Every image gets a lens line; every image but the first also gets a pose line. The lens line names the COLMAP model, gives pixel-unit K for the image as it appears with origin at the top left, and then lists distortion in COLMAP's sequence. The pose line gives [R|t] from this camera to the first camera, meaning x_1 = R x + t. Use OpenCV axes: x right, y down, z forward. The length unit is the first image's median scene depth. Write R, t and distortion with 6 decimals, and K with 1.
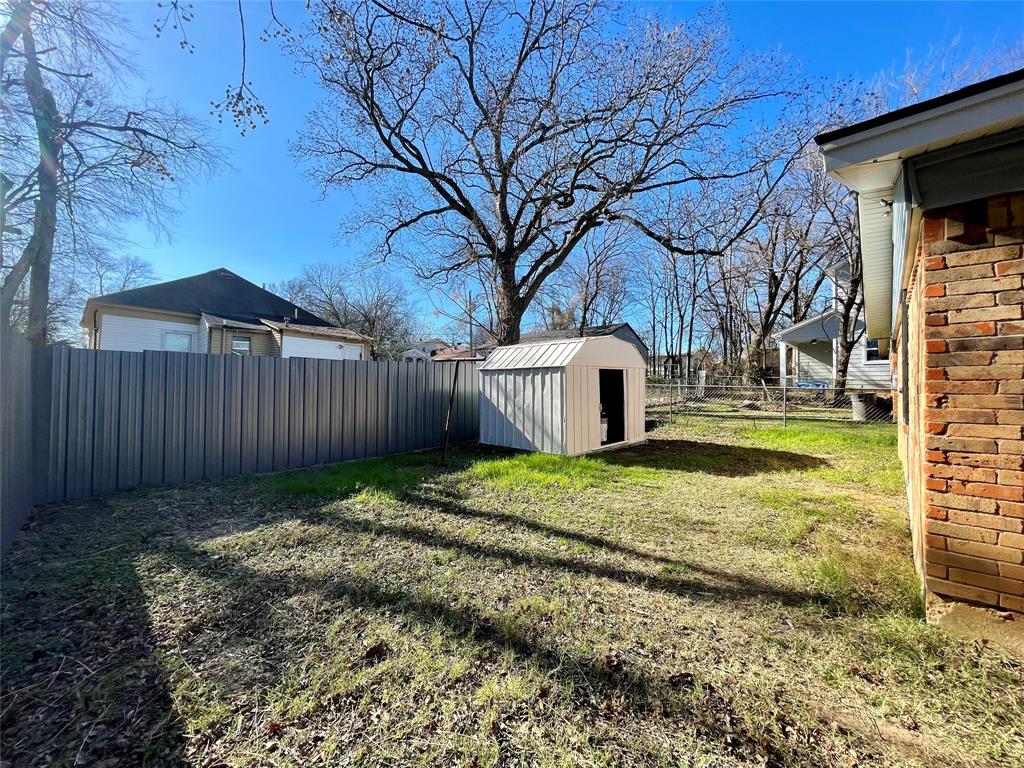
lens RADIAL K [[413.7, 0, 510.8], [0, 413.7, 384.6], [0, 0, 1]] dist [-0.002900, 0.000034]
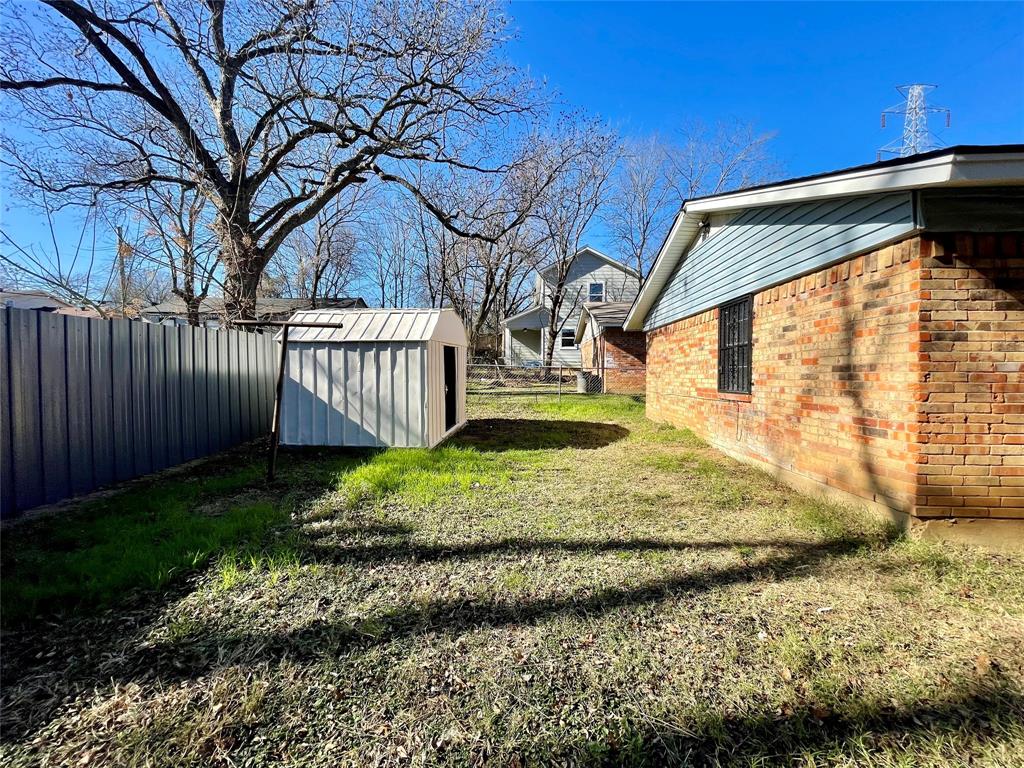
lens RADIAL K [[413.7, 0, 512.7], [0, 413.7, 382.0], [0, 0, 1]] dist [-0.002900, 0.000034]
pose [[0.767369, -0.021466, 0.640846, -0.258724], [-0.006379, 0.999134, 0.041106, 0.002832], [-0.641173, -0.035632, 0.766568, 0.244909]]
